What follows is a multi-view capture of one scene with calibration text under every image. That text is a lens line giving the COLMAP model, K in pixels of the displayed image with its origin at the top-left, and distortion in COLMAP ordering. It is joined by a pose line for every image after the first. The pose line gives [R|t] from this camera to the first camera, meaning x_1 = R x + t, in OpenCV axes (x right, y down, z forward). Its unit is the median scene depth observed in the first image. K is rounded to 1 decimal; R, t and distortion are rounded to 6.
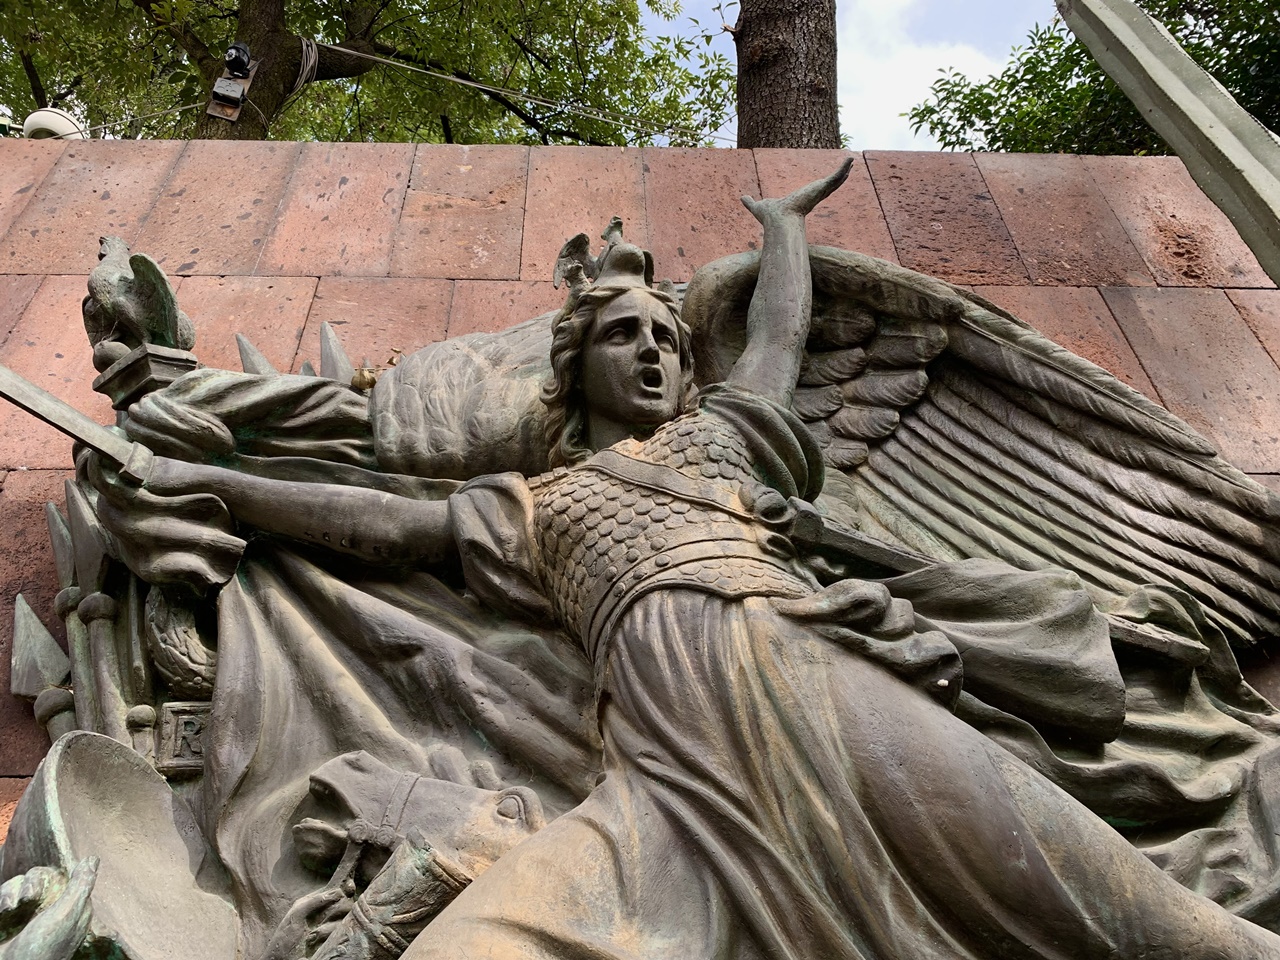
lens RADIAL K [[984.2, 0, 632.5], [0, 984.2, 487.9], [0, 0, 1]] dist [0.002931, -0.015577]
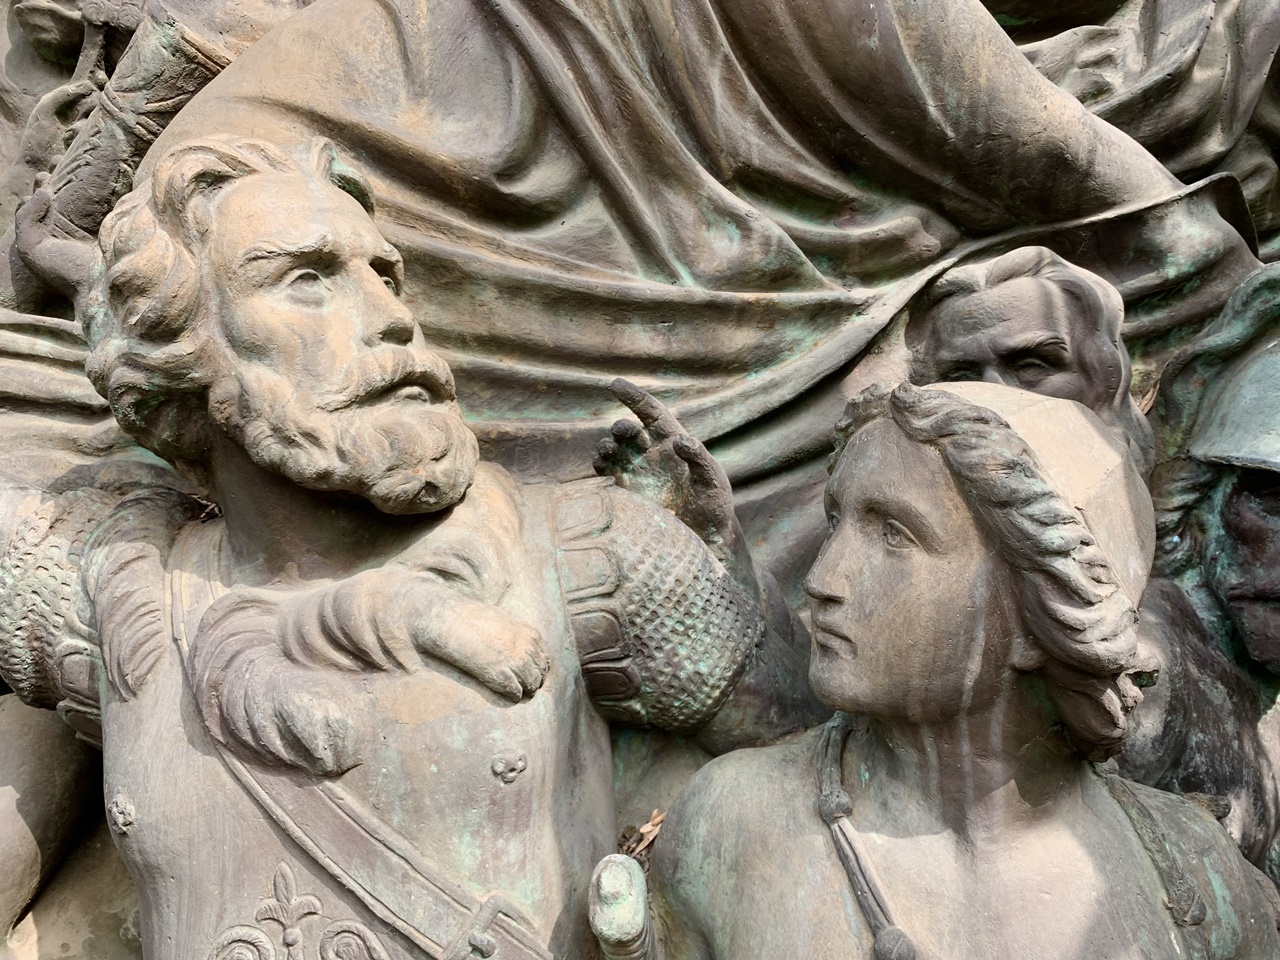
lens RADIAL K [[984.2, 0, 632.5], [0, 984.2, 487.9], [0, 0, 1]] dist [0.002931, -0.015577]
pose [[0.995963, -0.029351, 0.084830, 0.095669], [-0.031907, 0.767552, 0.640192, 0.130011], [-0.083902, -0.640315, 0.763517, 0.096520]]
